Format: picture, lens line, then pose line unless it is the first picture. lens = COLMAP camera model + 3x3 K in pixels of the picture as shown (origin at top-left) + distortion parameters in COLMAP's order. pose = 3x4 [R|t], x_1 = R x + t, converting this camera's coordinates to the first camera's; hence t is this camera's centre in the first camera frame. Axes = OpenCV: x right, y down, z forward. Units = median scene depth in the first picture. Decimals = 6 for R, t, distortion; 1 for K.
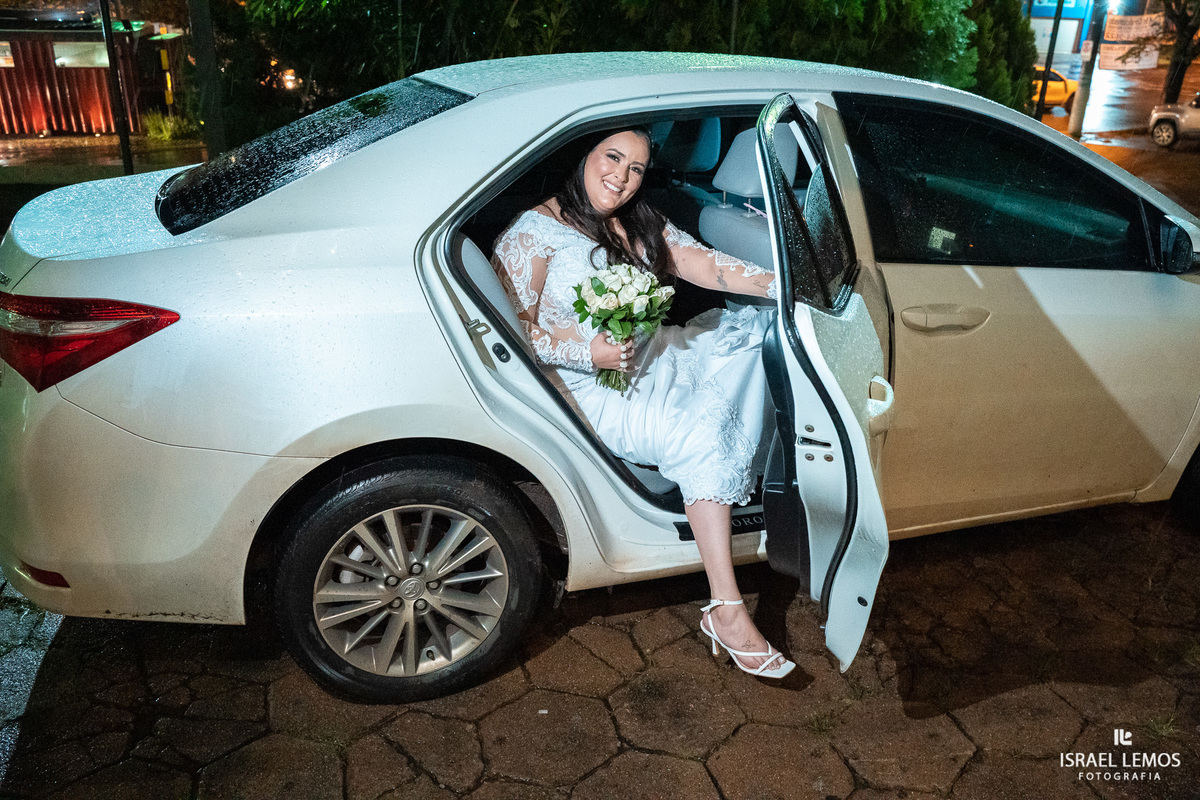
lens RADIAL K [[970.9, 0, 599.9], [0, 970.9, 398.3], [0, 0, 1]] dist [-0.015463, -0.004777]
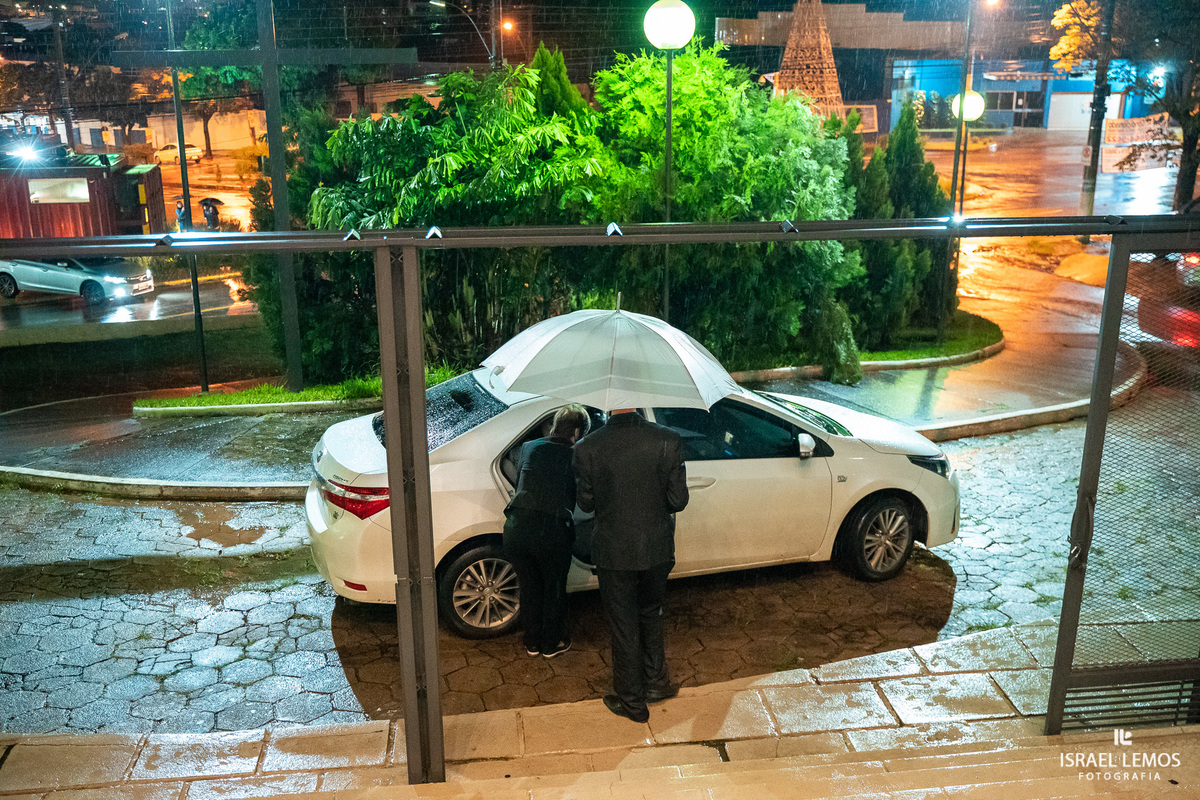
lens RADIAL K [[1203.0, 0, 599.0], [0, 1203.0, 400.4], [0, 0, 1]] dist [-0.013406, 0.000000]
pose [[0.999660, -0.026024, -0.001441, 0.123441], [0.025711, 0.993684, -0.109234, 0.041988], [0.004275, 0.109160, 0.994015, -2.268967]]
